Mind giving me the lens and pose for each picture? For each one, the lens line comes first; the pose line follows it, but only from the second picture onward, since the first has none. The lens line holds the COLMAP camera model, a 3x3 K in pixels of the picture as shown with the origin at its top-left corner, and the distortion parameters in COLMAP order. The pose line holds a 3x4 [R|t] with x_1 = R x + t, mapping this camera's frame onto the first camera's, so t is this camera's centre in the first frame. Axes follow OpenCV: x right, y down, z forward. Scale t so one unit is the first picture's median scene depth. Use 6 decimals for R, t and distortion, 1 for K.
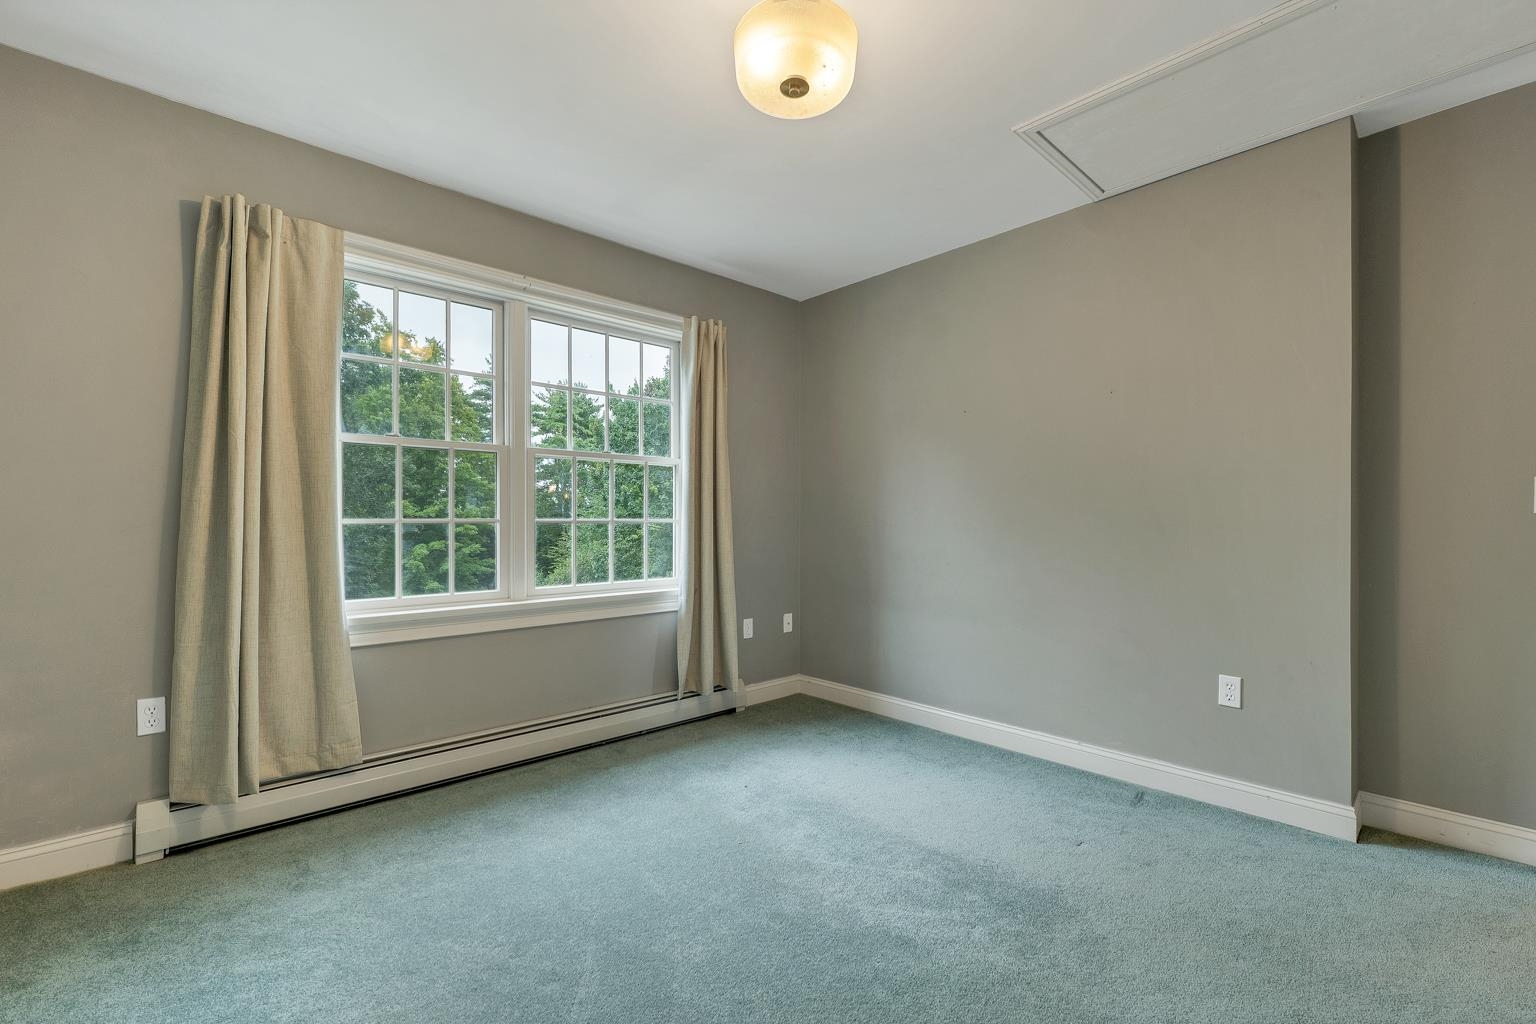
lens RADIAL K [[650.2, 0, 768.2], [0, 650.2, 535.7], [0, 0, 1]] dist [-0.003488, -0.000388]
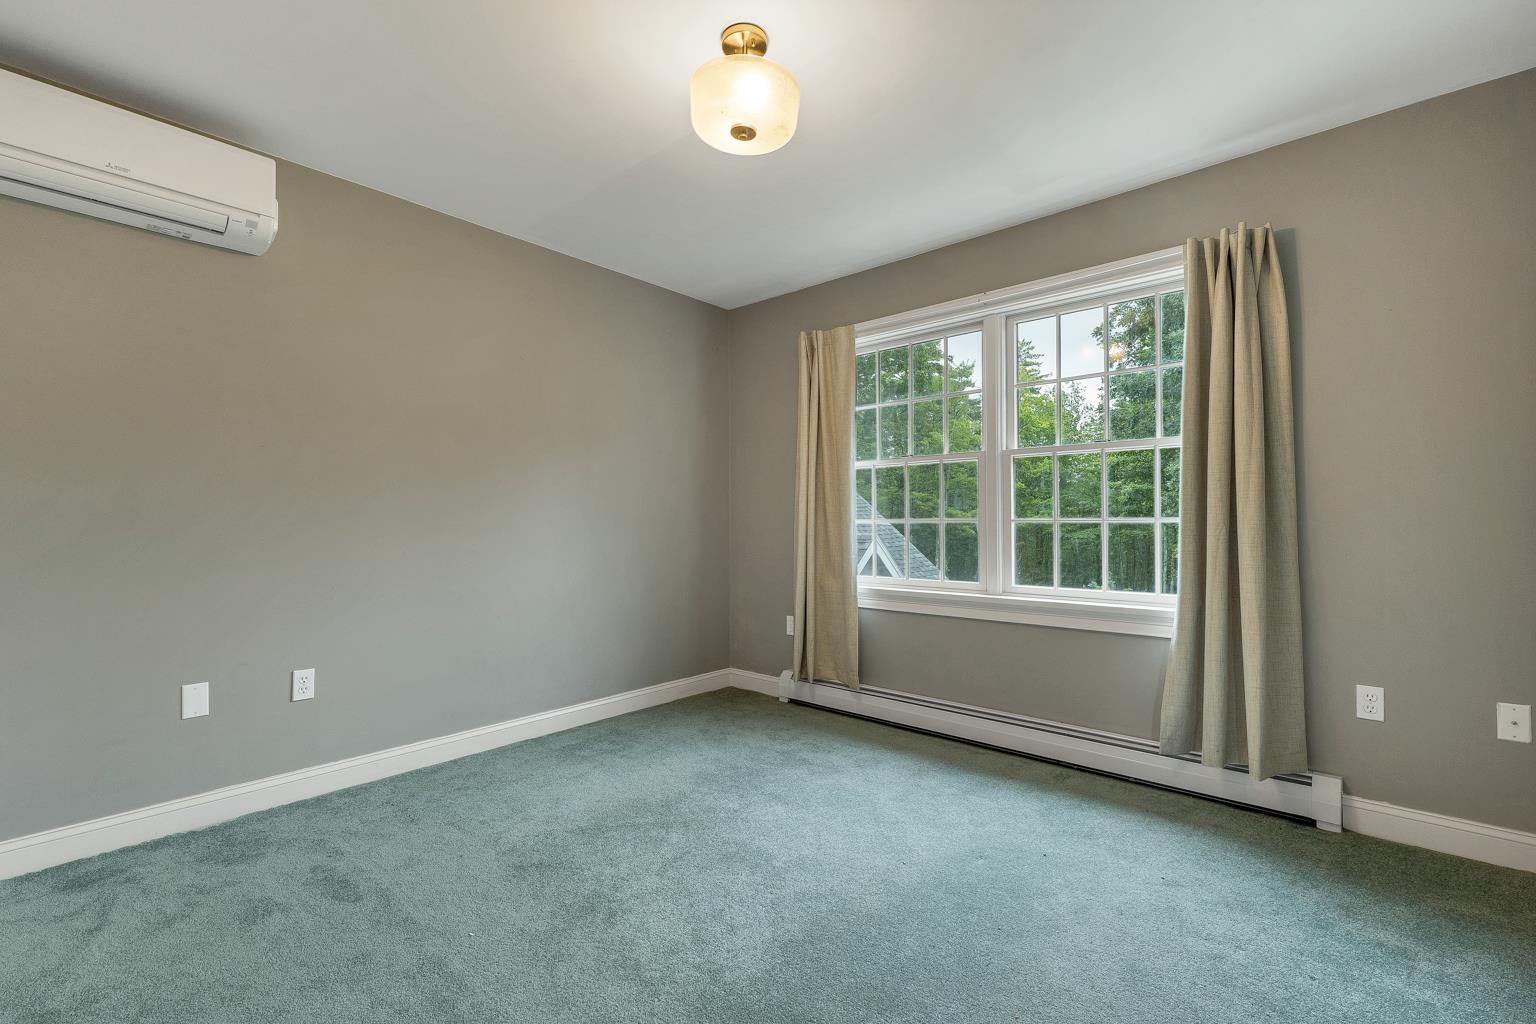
lens RADIAL K [[650.2, 0, 768.2], [0, 650.2, 535.7], [0, 0, 1]] dist [-0.003488, -0.000388]
pose [[0.107203, 0.024003, -0.993947, 0.629694], [-0.015744, 0.999624, 0.022442, -0.015876], [0.994112, 0.013243, 0.107541, 0.510305]]
